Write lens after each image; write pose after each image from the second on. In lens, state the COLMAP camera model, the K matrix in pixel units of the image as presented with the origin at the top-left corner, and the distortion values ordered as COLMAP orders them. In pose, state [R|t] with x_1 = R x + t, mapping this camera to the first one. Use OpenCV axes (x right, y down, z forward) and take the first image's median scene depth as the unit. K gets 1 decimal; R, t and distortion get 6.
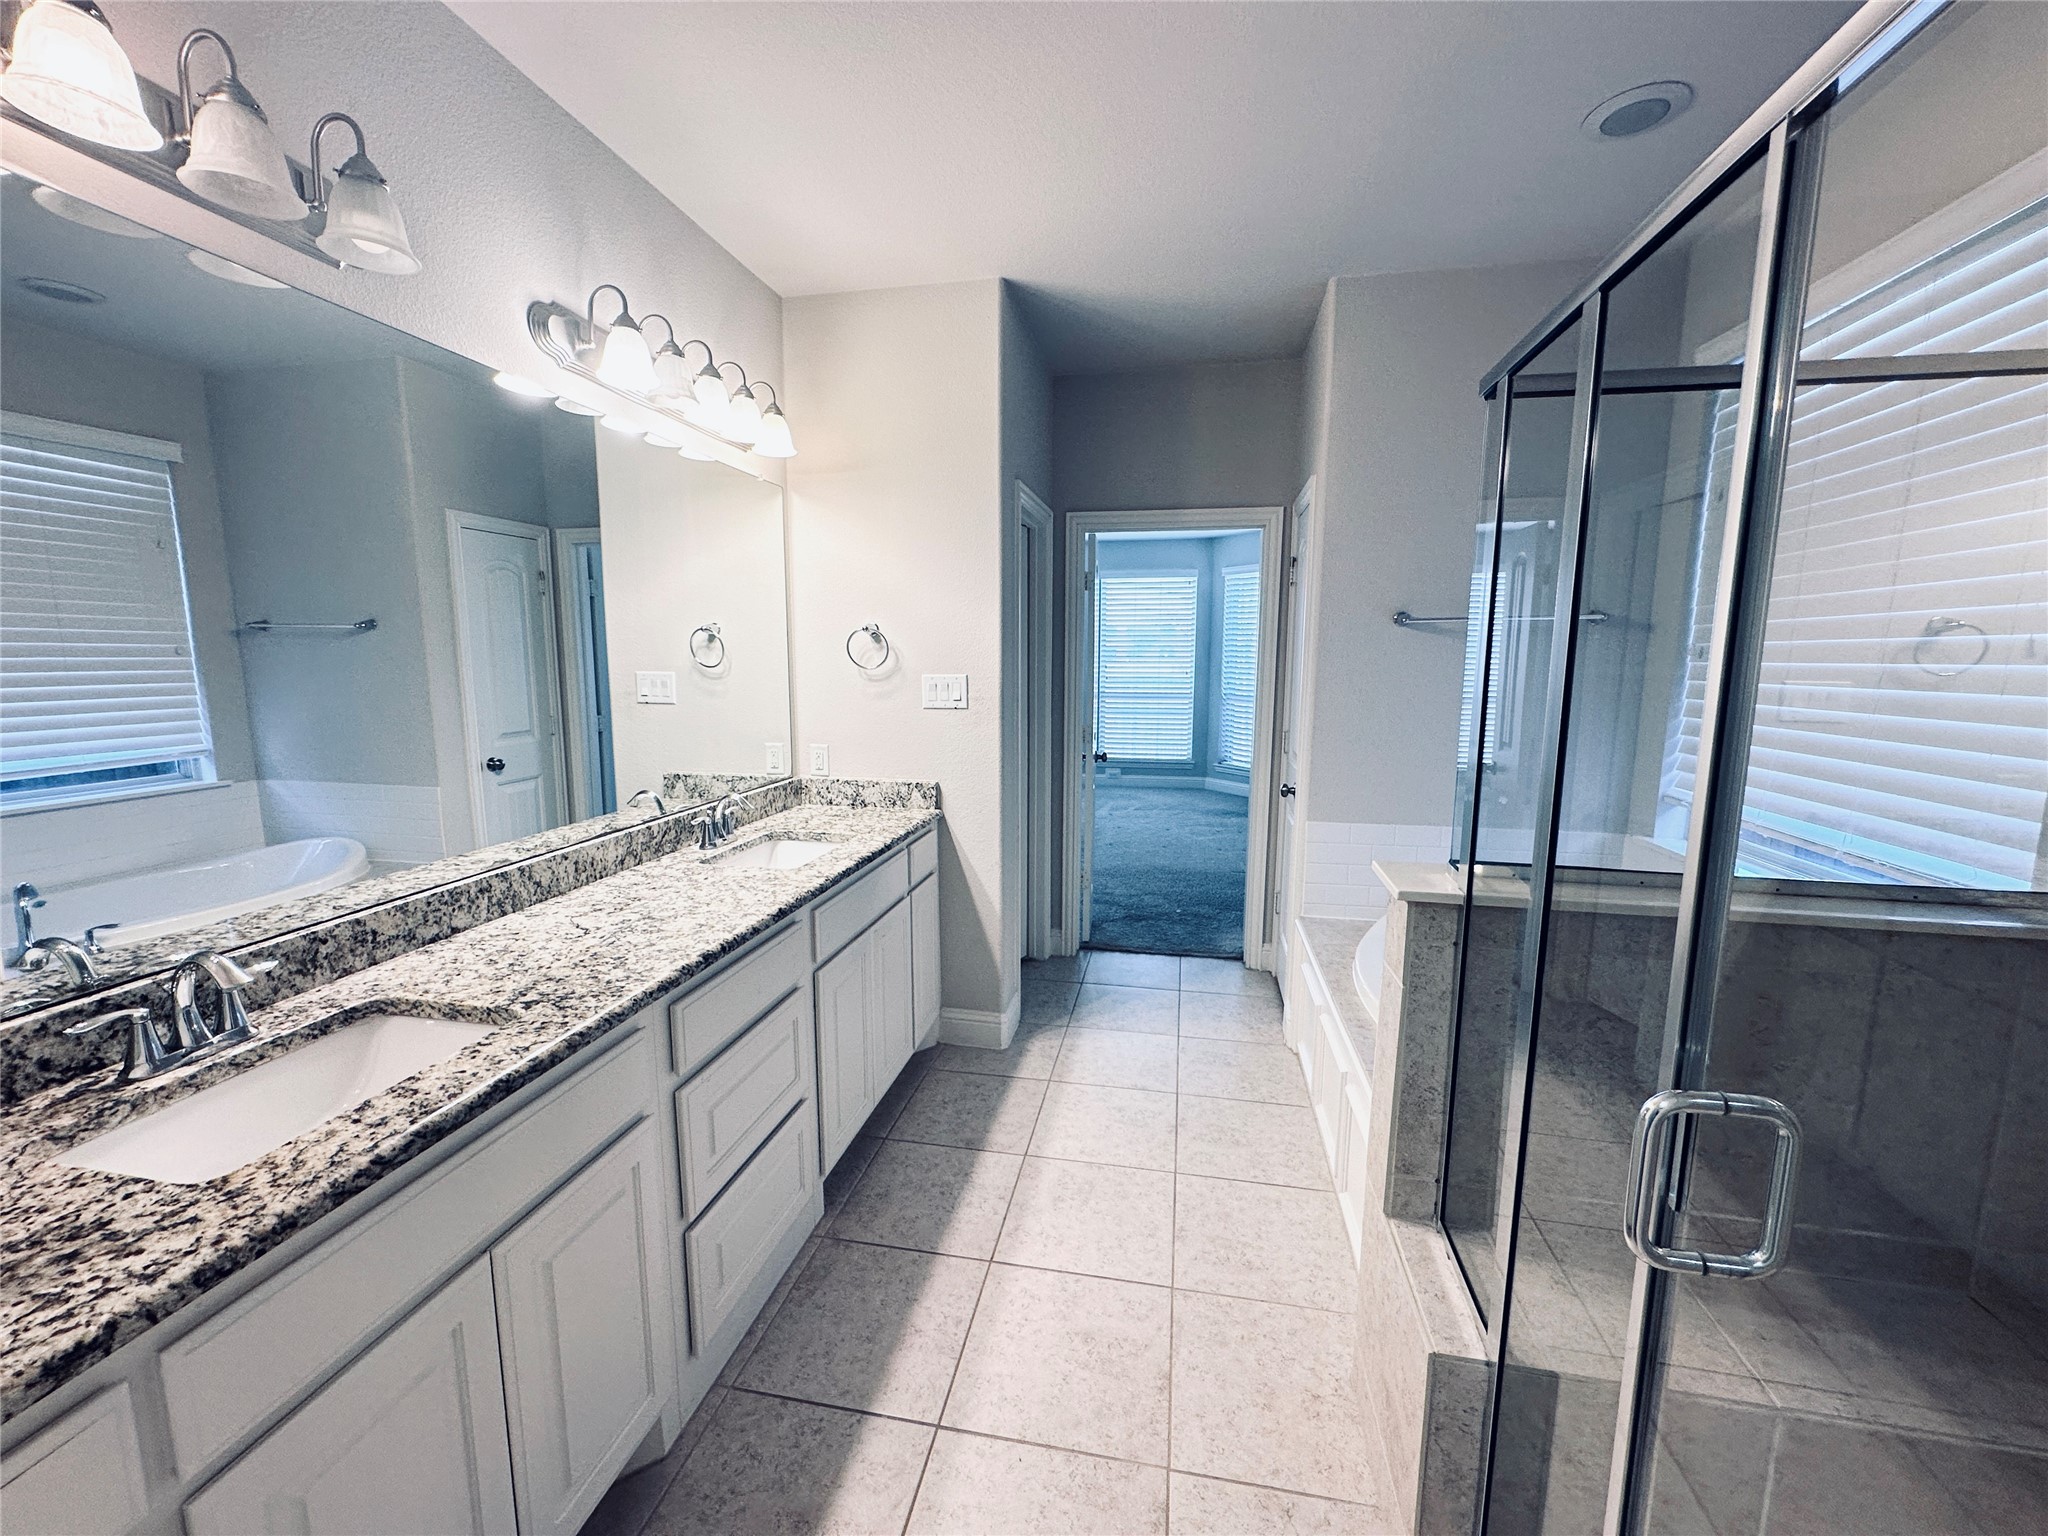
lens RADIAL K [[817.9, 0, 1012.0], [0, 817.9, 767.0], [0, 0, 1]] dist [-0.007590, -0.000111]
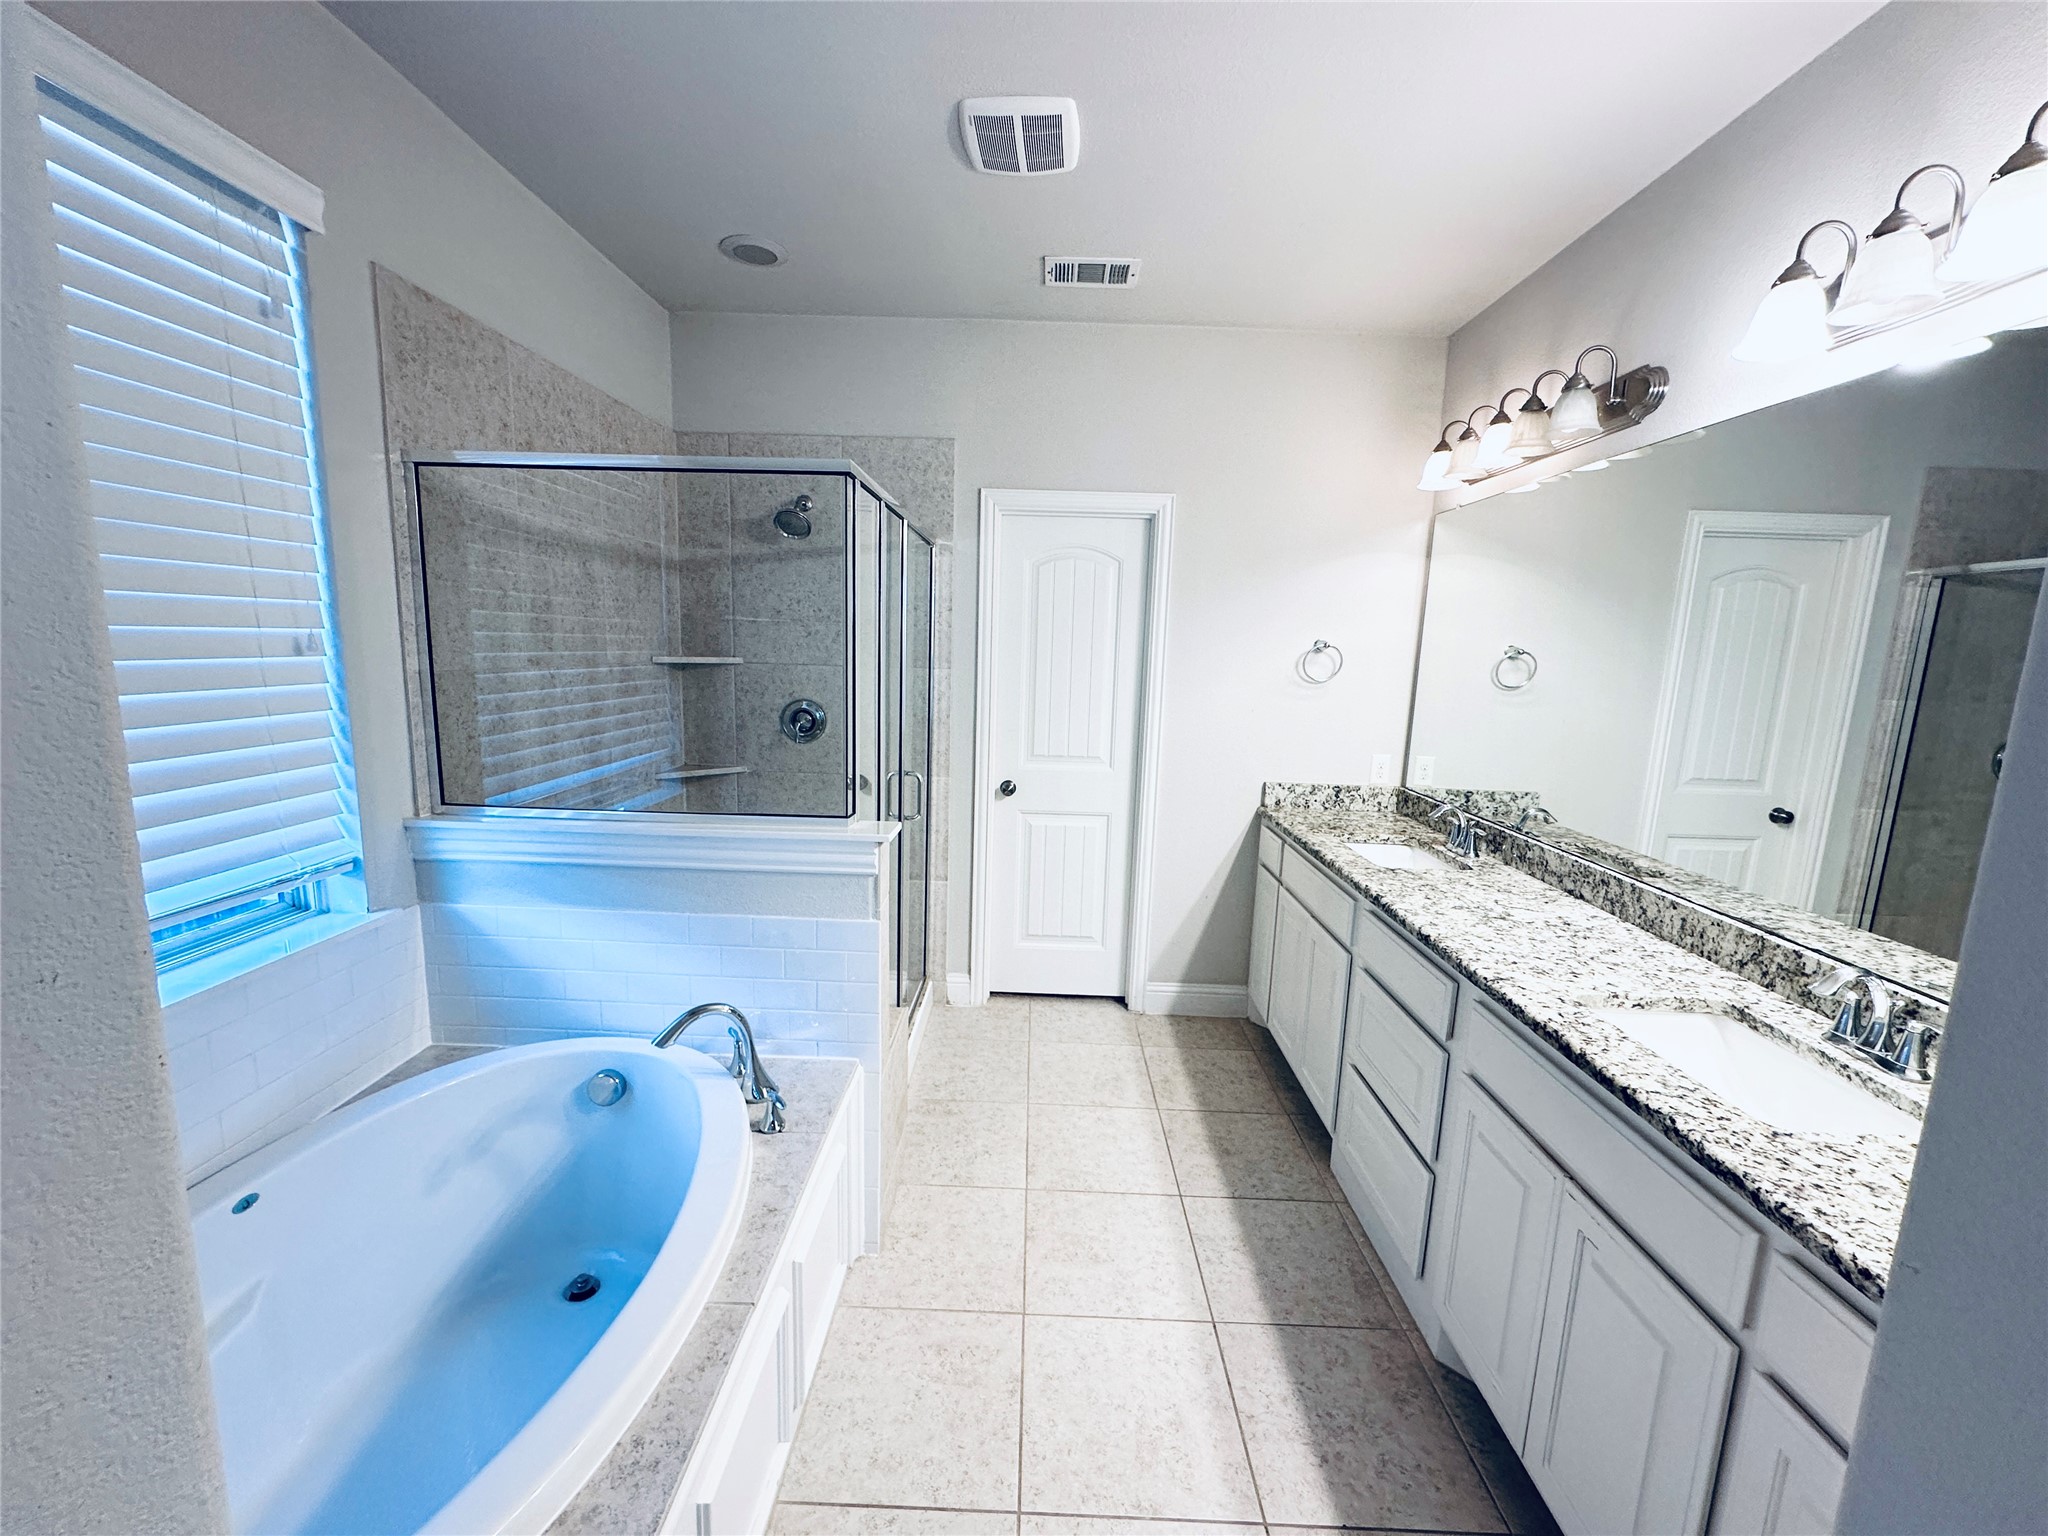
lens RADIAL K [[817.9, 0, 1021.8], [0, 817.9, 776.2], [0, 0, 1]] dist [-0.007590, -0.000111]
pose [[-0.981626, -0.003490, -0.190782, 0.424321], [-0.059650, 0.955336, 0.289439, -0.291163], [0.181251, 0.295501, -0.937991, 1.877627]]
